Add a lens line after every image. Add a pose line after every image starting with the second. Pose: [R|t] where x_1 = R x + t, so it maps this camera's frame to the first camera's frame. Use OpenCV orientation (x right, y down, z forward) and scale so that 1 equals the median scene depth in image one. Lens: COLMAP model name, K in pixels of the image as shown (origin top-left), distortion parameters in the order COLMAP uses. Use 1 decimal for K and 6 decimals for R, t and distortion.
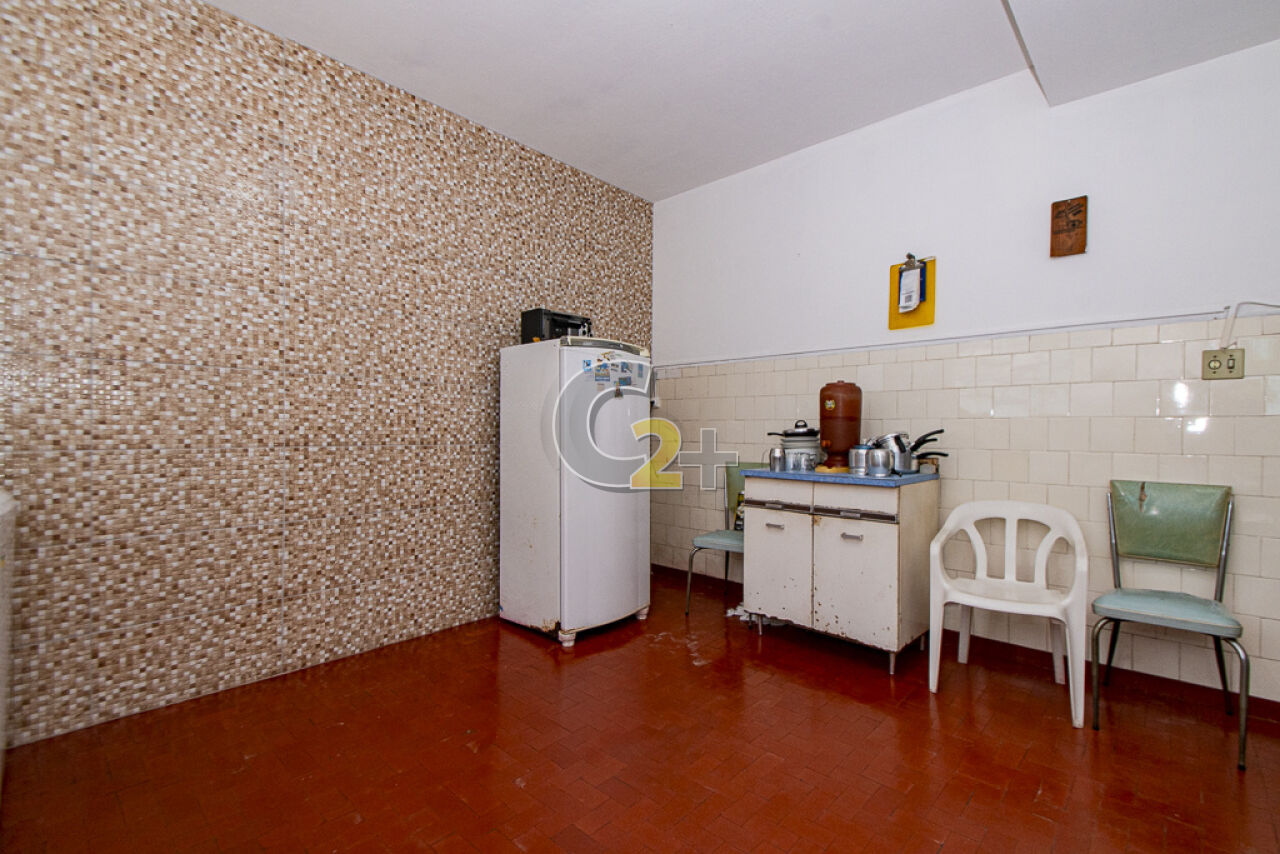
lens RADIAL K [[770.1, 0, 641.9], [0, 770.1, 423.6], [0, 0, 1]] dist [0.002548, -0.002600]
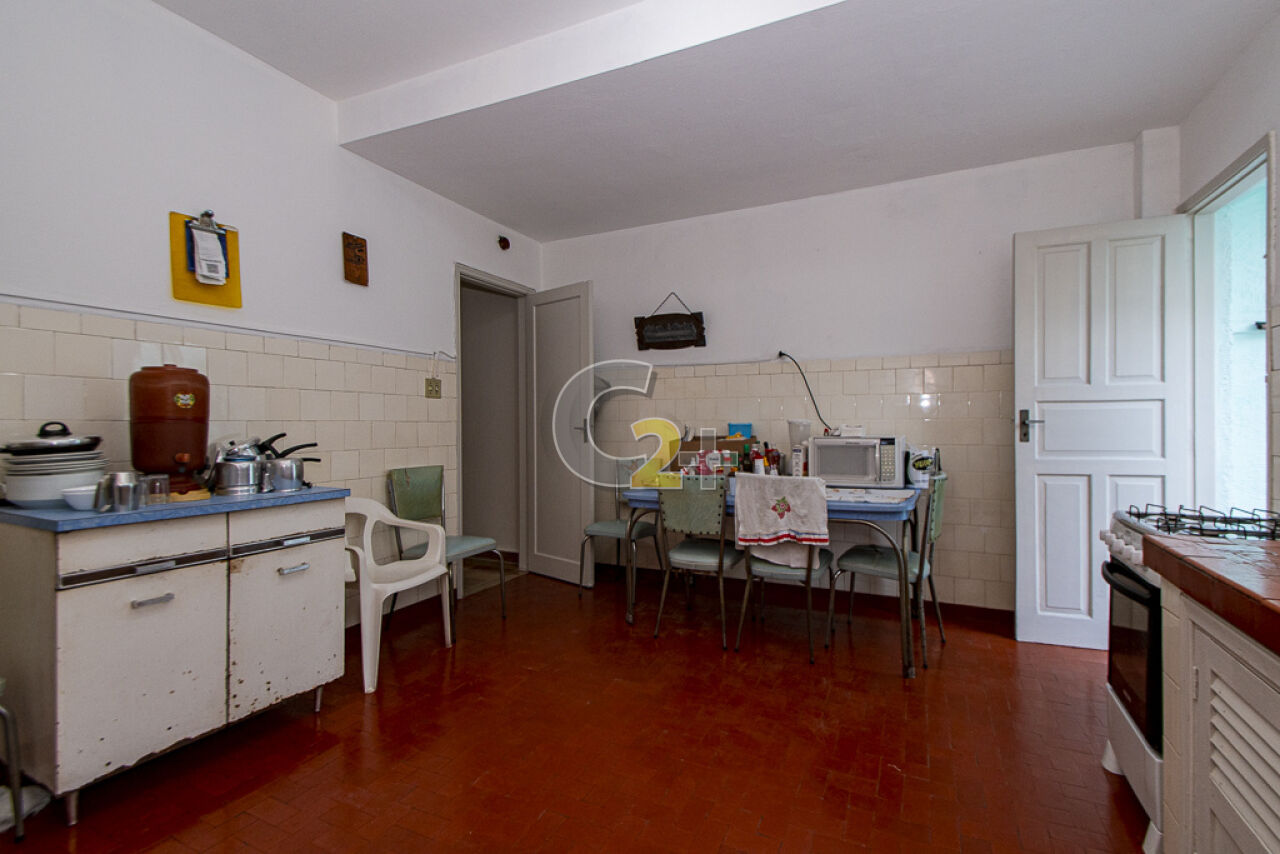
lens RADIAL K [[770.1, 0, 641.8], [0, 770.1, 432.7], [0, 0, 1]] dist [0.002548, -0.002600]
pose [[-0.553093, -0.013924, 0.833003, -0.564905], [-0.004422, 0.999895, 0.013777, -0.007322], [-0.833108, 0.003936, -0.553097, 1.083361]]
